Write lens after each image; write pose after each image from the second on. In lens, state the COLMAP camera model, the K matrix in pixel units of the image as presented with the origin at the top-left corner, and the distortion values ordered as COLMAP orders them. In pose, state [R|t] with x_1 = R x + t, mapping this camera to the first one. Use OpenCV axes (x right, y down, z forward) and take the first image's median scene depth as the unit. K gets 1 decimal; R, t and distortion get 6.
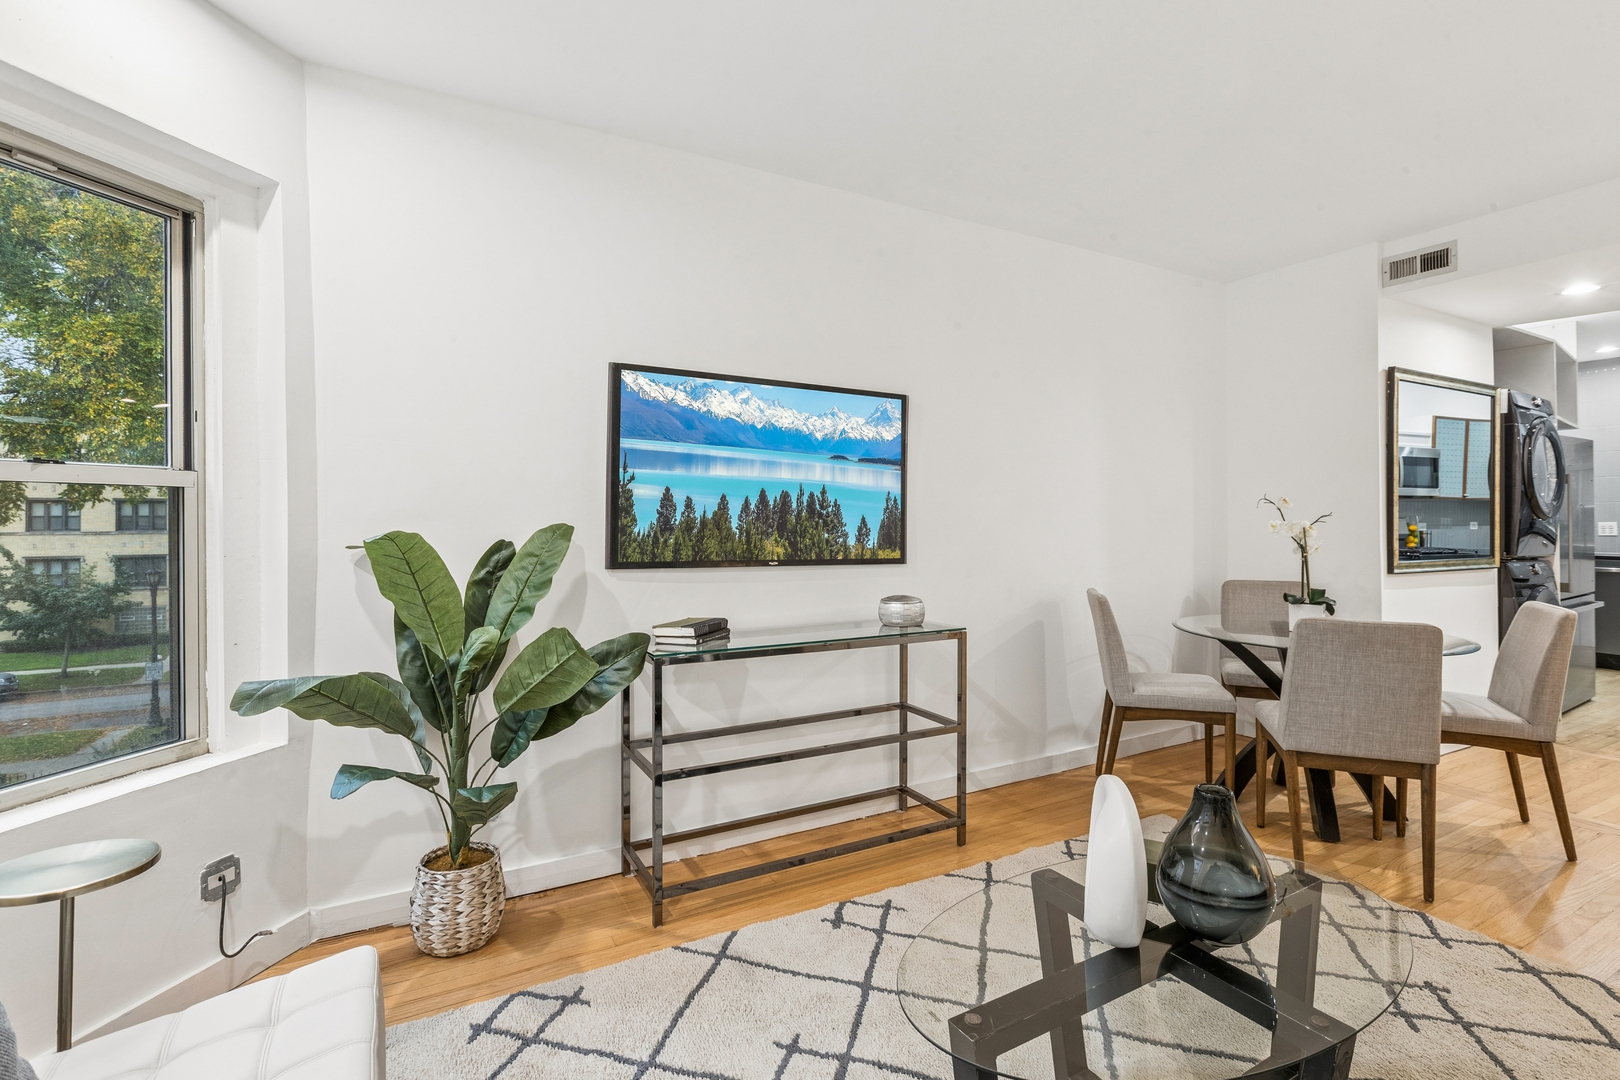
lens RADIAL K [[721.4, 0, 844.4], [0, 721.4, 507.1], [0, 0, 1]] dist [0.000106, -0.002120]
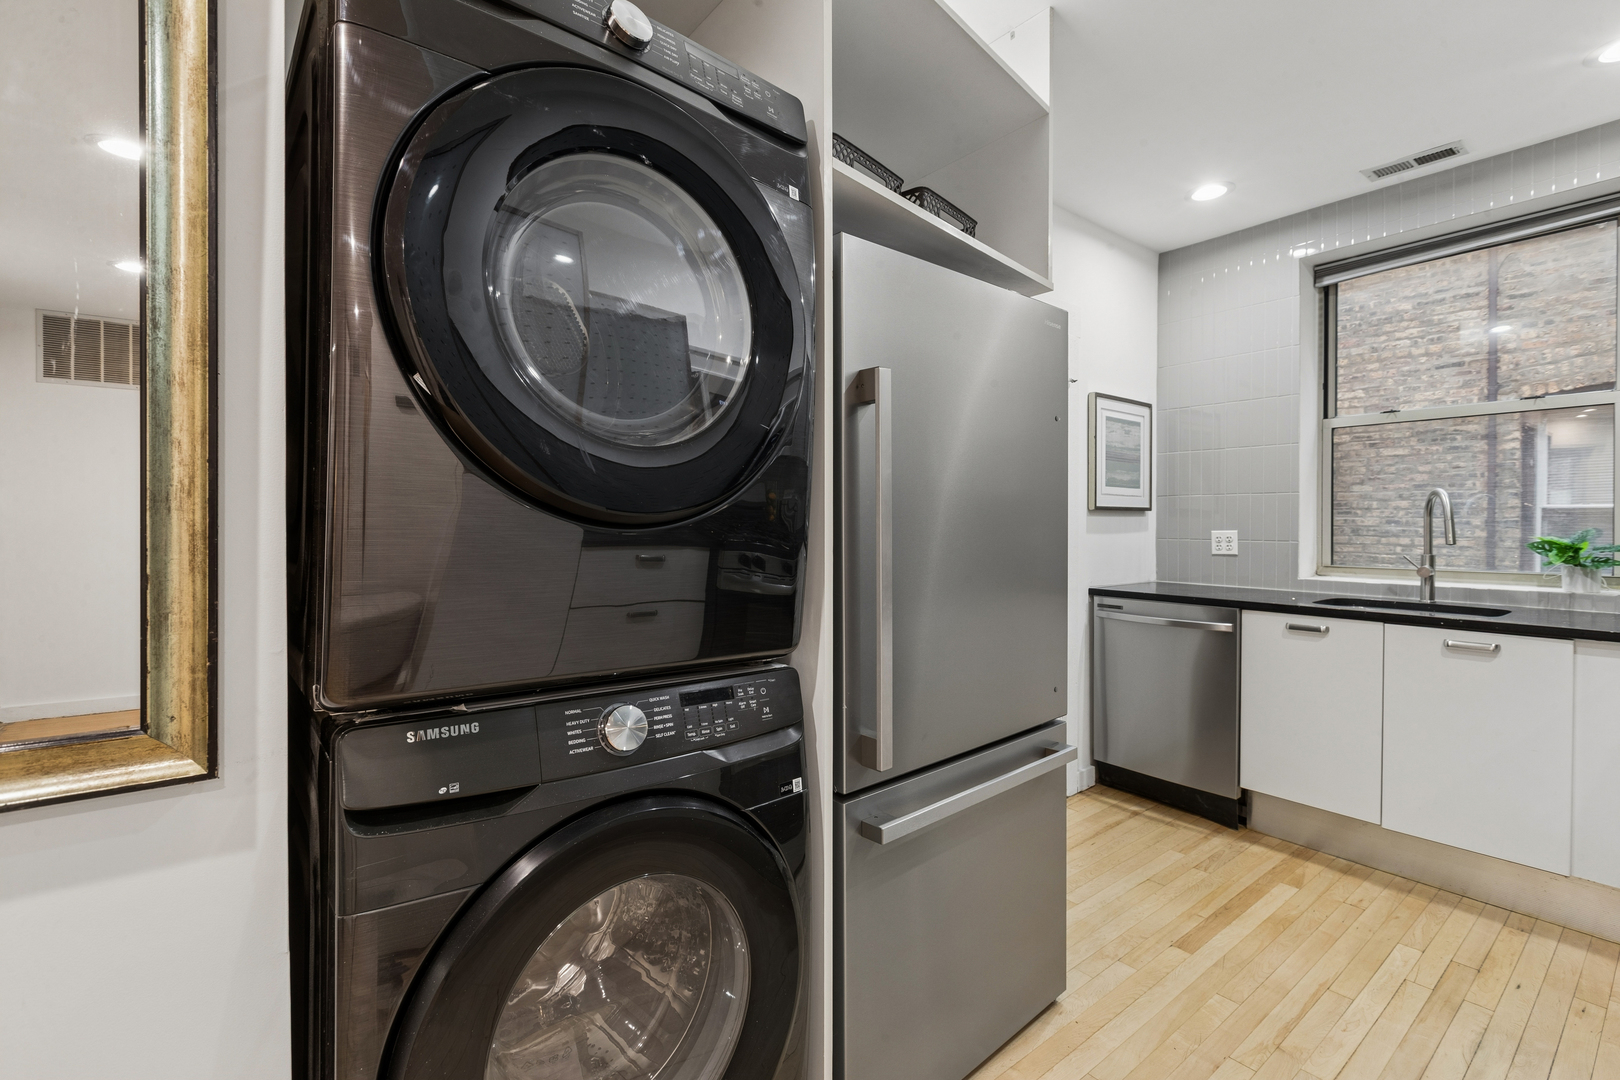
lens RADIAL K [[721.4, 0, 805.3], [0, 721.4, 530.1], [0, 0, 1]] dist [0.000106, -0.002120]
pose [[0.988076, -0.001261, 0.153960, 1.121423], [-0.002016, 0.999775, 0.021121, 0.016438], [-0.153952, -0.021180, 0.987851, 0.854270]]
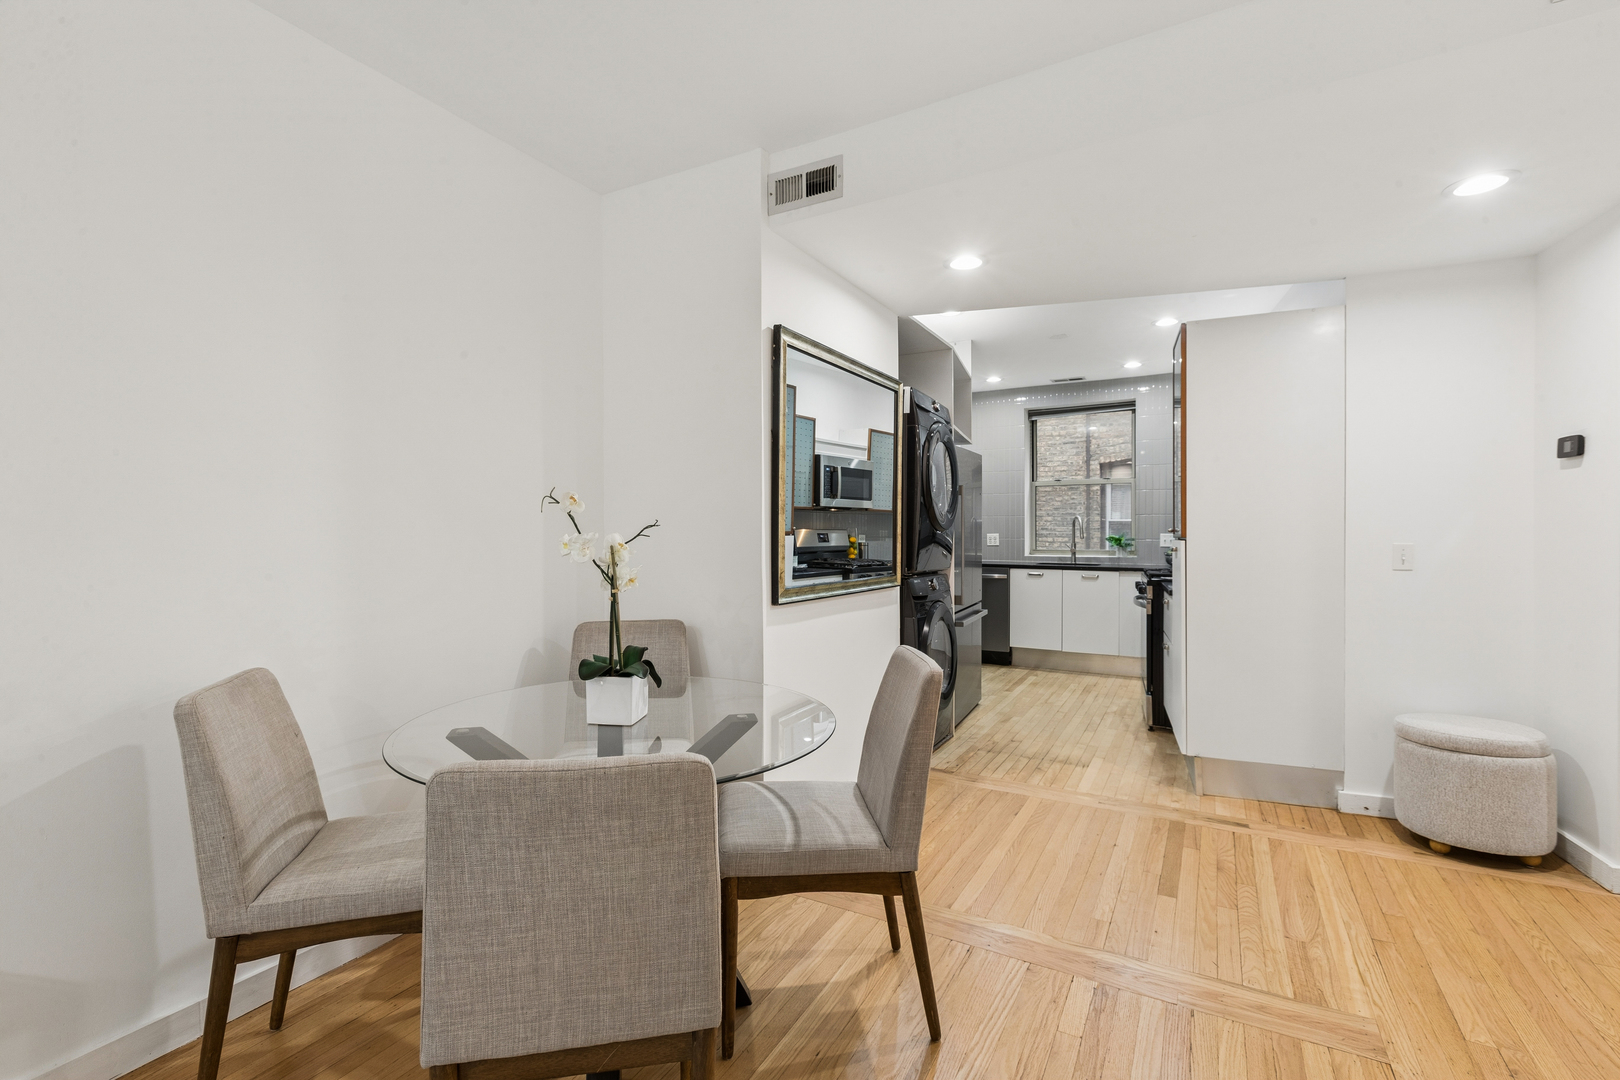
lens RADIAL K [[721.4, 0, 804.7], [0, 721.4, 536.1], [0, 0, 1]] dist [0.000106, -0.002120]
pose [[0.850131, -0.007063, 0.526525, 0.334122], [-0.003858, 0.999800, 0.019641, 0.005958], [-0.526558, -0.018729, 0.849933, 0.300596]]
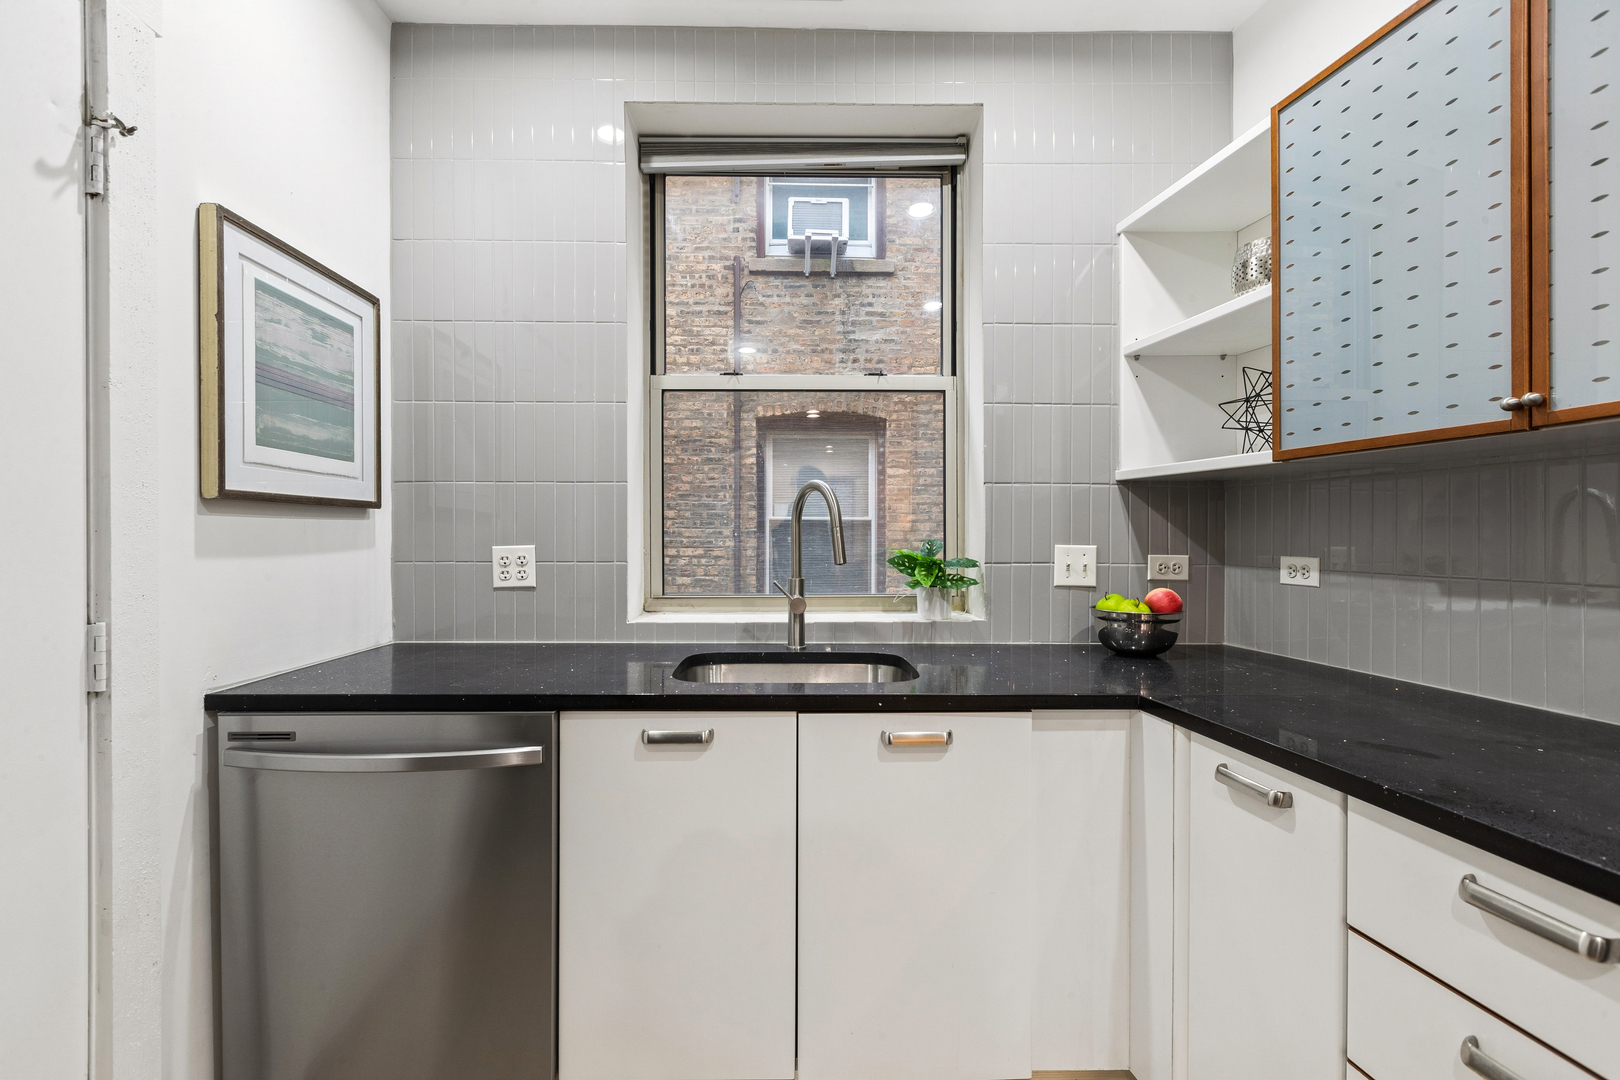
lens RADIAL K [[721.4, 0, 803.8], [0, 721.4, 538.6], [0, 0, 1]] dist [0.000106, -0.002120]
pose [[0.462202, -0.006340, 0.886752, 1.438572], [-0.009047, 0.999889, 0.011865, 0.022742], [-0.886729, -0.013507, 0.462093, 1.270475]]
